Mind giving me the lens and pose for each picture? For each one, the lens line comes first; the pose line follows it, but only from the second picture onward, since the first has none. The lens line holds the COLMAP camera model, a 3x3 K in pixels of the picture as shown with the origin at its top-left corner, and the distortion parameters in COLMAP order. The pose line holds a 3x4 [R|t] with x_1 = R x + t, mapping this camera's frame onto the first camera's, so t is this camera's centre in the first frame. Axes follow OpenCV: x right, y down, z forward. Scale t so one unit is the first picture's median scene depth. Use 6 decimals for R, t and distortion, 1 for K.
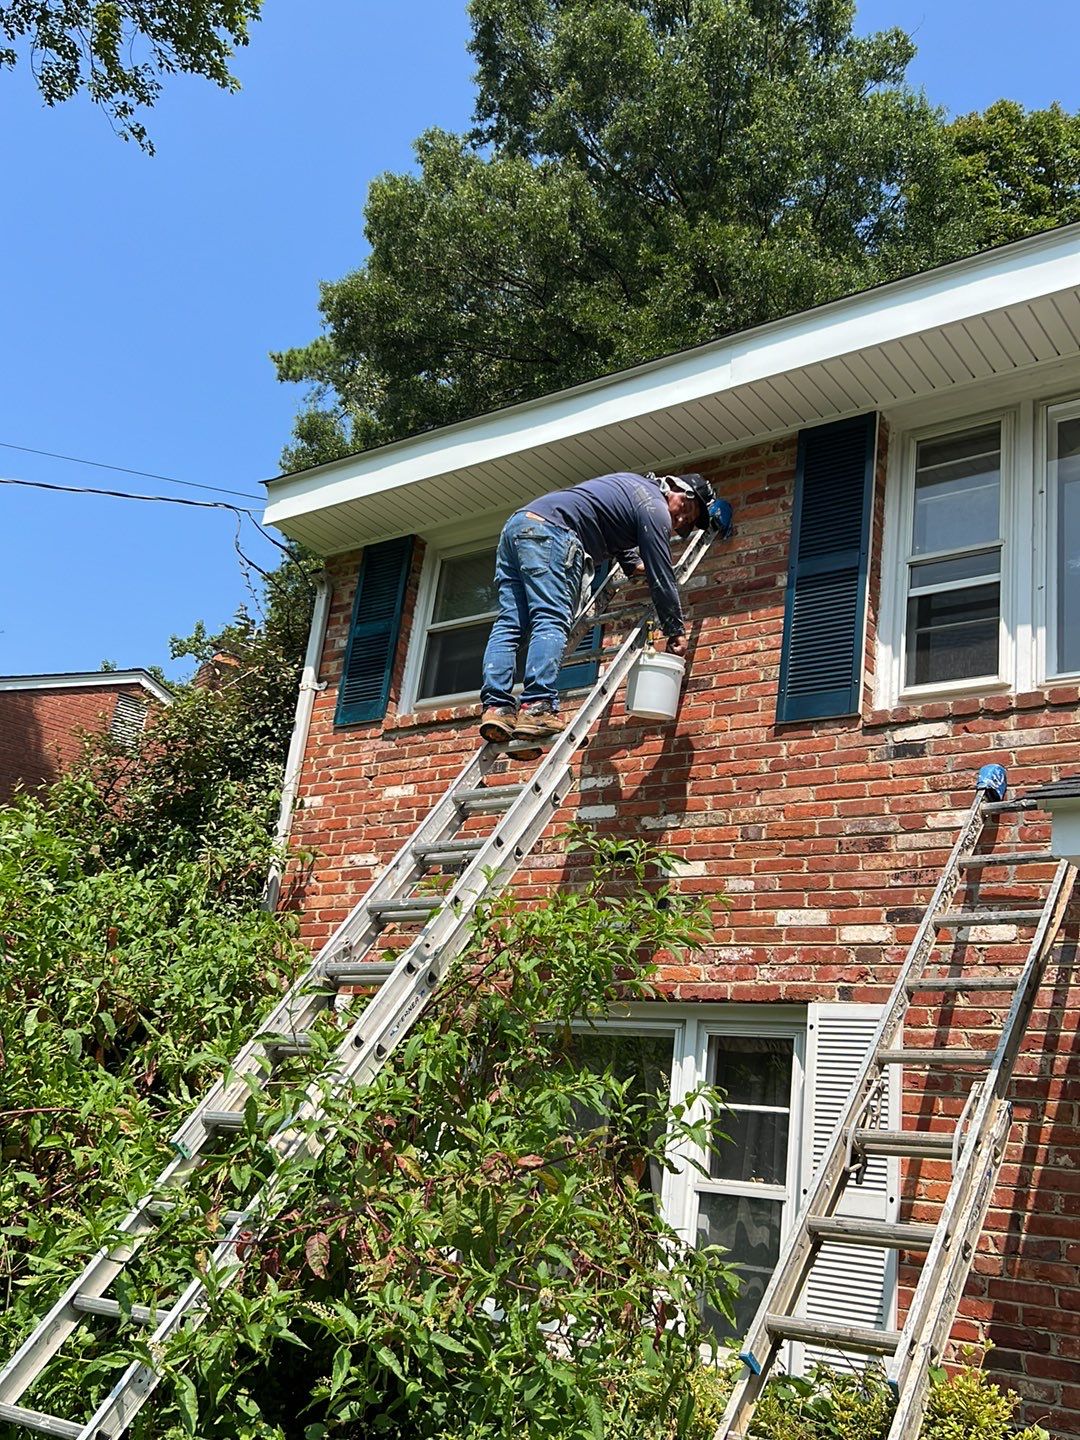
lens RADIAL K [[1344.5, 0, 579.3], [0, 1344.5, 722.9], [0, 0, 1]] dist [0.062537, -0.099071]
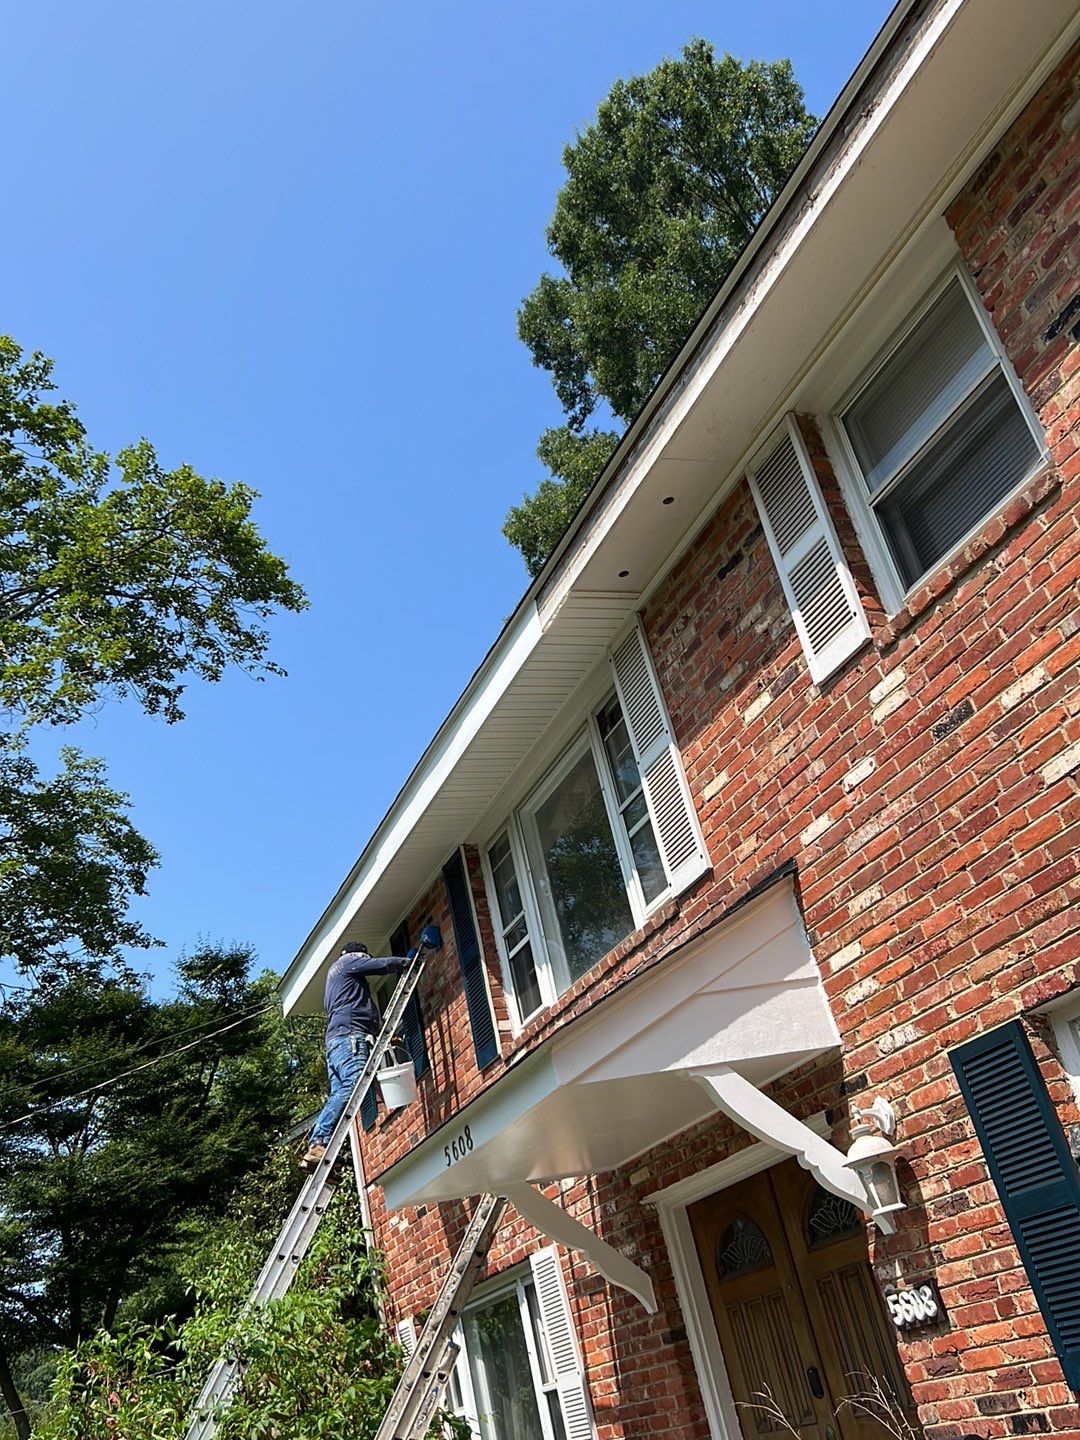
lens RADIAL K [[1344.5, 0, 579.3], [0, 1344.5, 722.9], [0, 0, 1]] dist [0.062537, -0.099071]
pose [[0.803799, -0.496751, -0.327332, 0.711818], [0.464345, 0.867837, -0.176756, -0.015363], [0.371874, -0.009918, 0.928230, -0.286889]]
